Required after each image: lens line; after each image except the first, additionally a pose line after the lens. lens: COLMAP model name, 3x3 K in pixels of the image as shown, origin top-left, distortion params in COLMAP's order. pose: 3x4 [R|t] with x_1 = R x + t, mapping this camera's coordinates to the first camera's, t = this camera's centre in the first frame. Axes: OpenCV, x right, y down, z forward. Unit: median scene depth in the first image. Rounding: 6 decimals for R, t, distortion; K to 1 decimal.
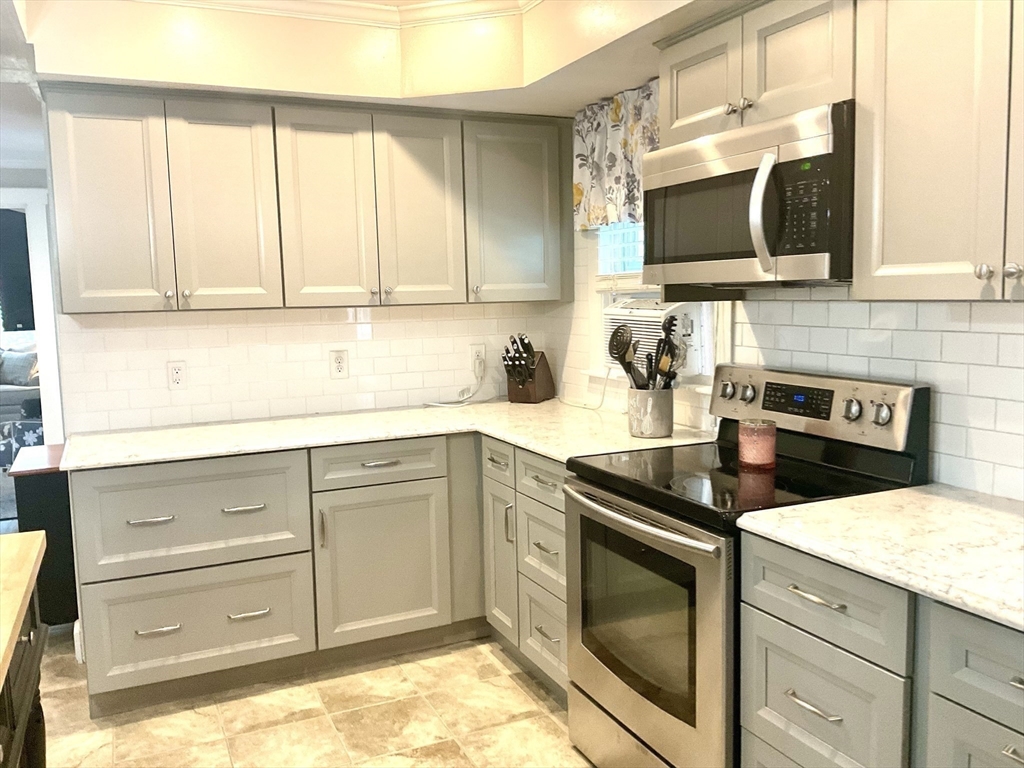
lens RADIAL K [[846.2, 0, 512.0], [0, 846.2, 384.0], [0, 0, 1]] dist [0.108838, -0.230755]
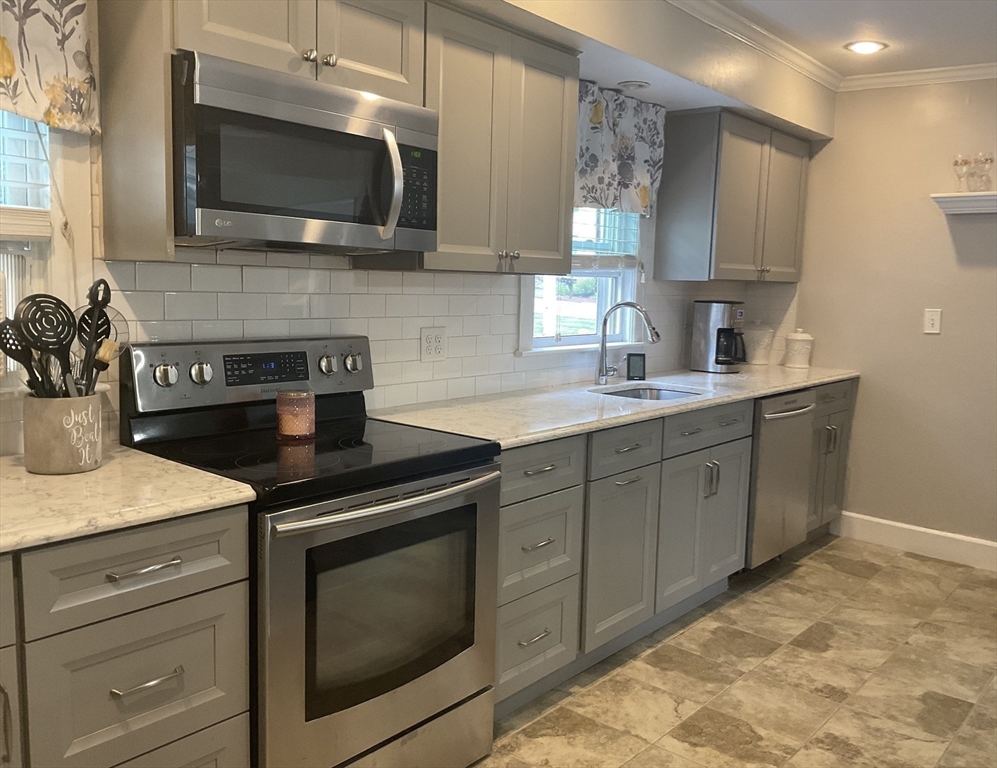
lens RADIAL K [[853.1, 0, 518.8], [0, 853.1, 382.0], [0, 0, 1]] dist [0.114632, -0.211875]
pose [[-0.437482, -0.099231, 0.893735, -0.612688], [0.075651, 0.986308, 0.146540, -0.079781], [-0.896039, 0.131721, -0.423985, 1.064285]]
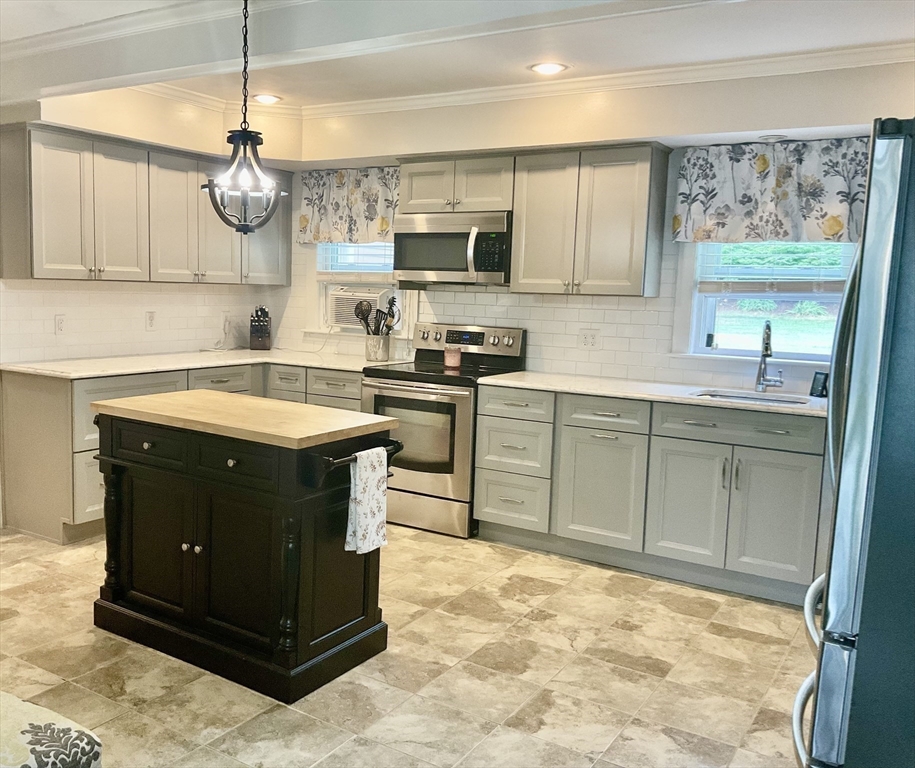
lens RADIAL K [[845.2, 0, 395.8], [0, 845.2, 384.2], [0, 0, 1]] dist [0.110381, -0.242339]
pose [[0.850698, -0.014478, 0.525455, -0.861343], [0.008673, 0.999871, 0.013510, 0.097207], [-0.525583, -0.006936, 0.850714, -0.668252]]
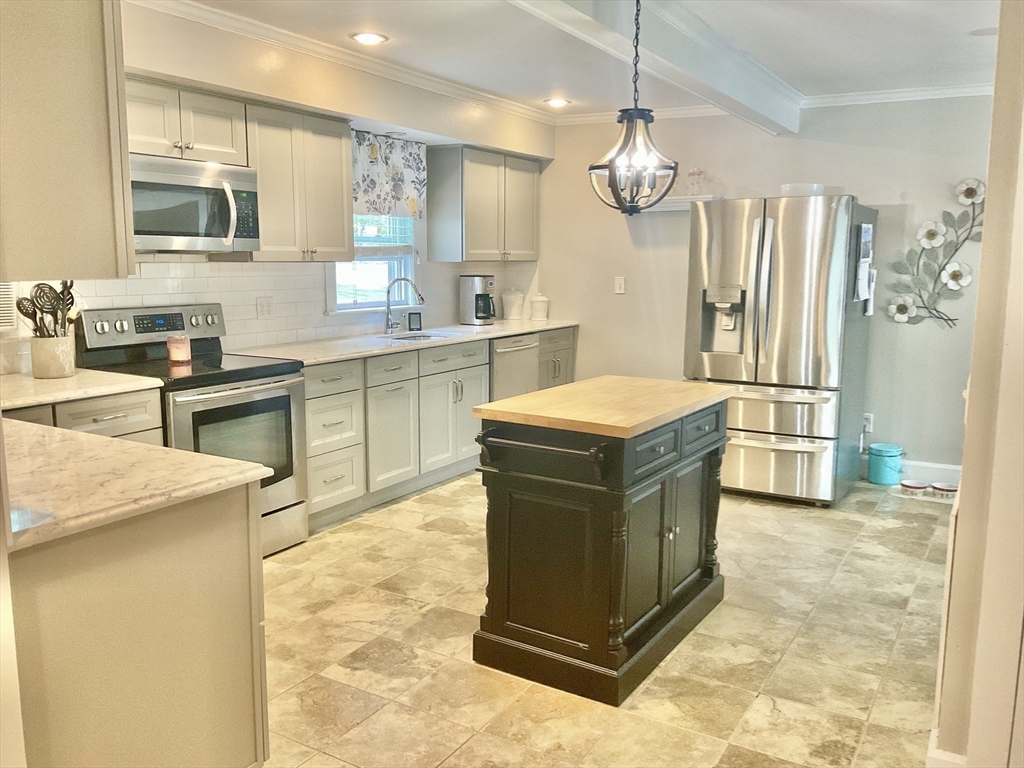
lens RADIAL K [[846.2, 0, 512.0], [0, 846.2, 384.0], [0, 0, 1]] dist [0.108838, -0.230755]
pose [[-0.564675, -0.105017, 0.818605, -1.296330], [0.094809, 0.977051, 0.190743, -0.106541], [-0.819850, 0.185319, -0.541760, 1.246142]]
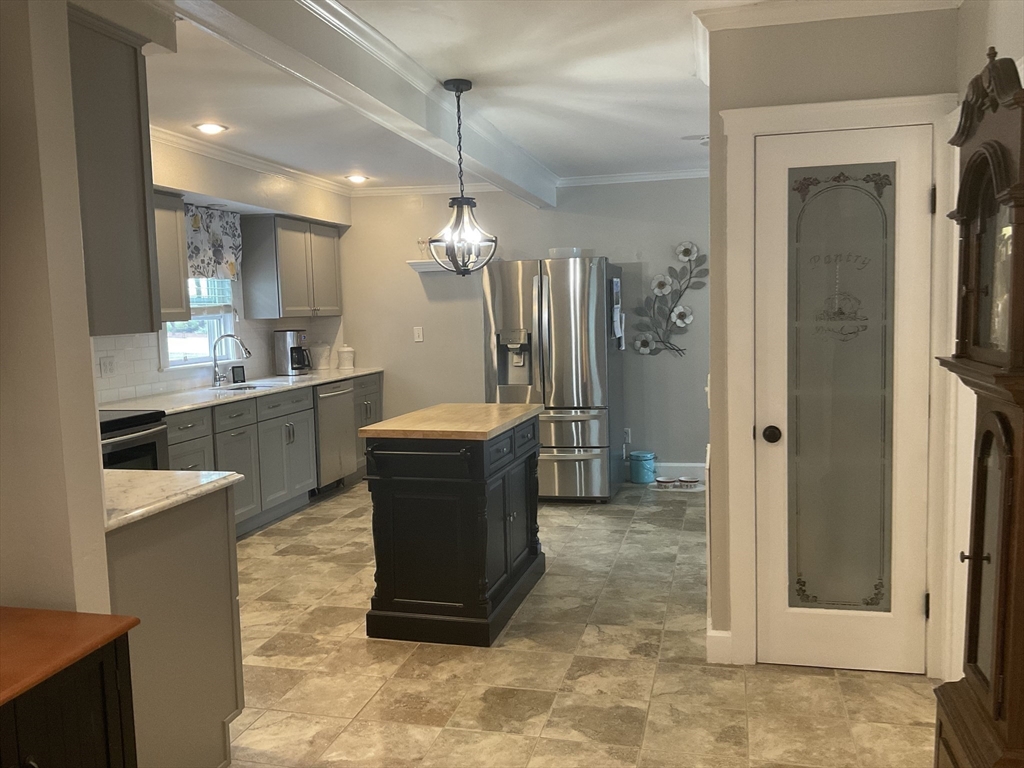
lens RADIAL K [[846.2, 0, 512.0], [0, 846.2, 384.0], [0, 0, 1]] dist [0.108838, -0.230755]
pose [[-0.778322, -0.013432, 0.627722, -1.434467], [0.111022, 0.981073, 0.158651, -0.136644], [-0.617972, 0.193173, -0.762099, 1.580125]]
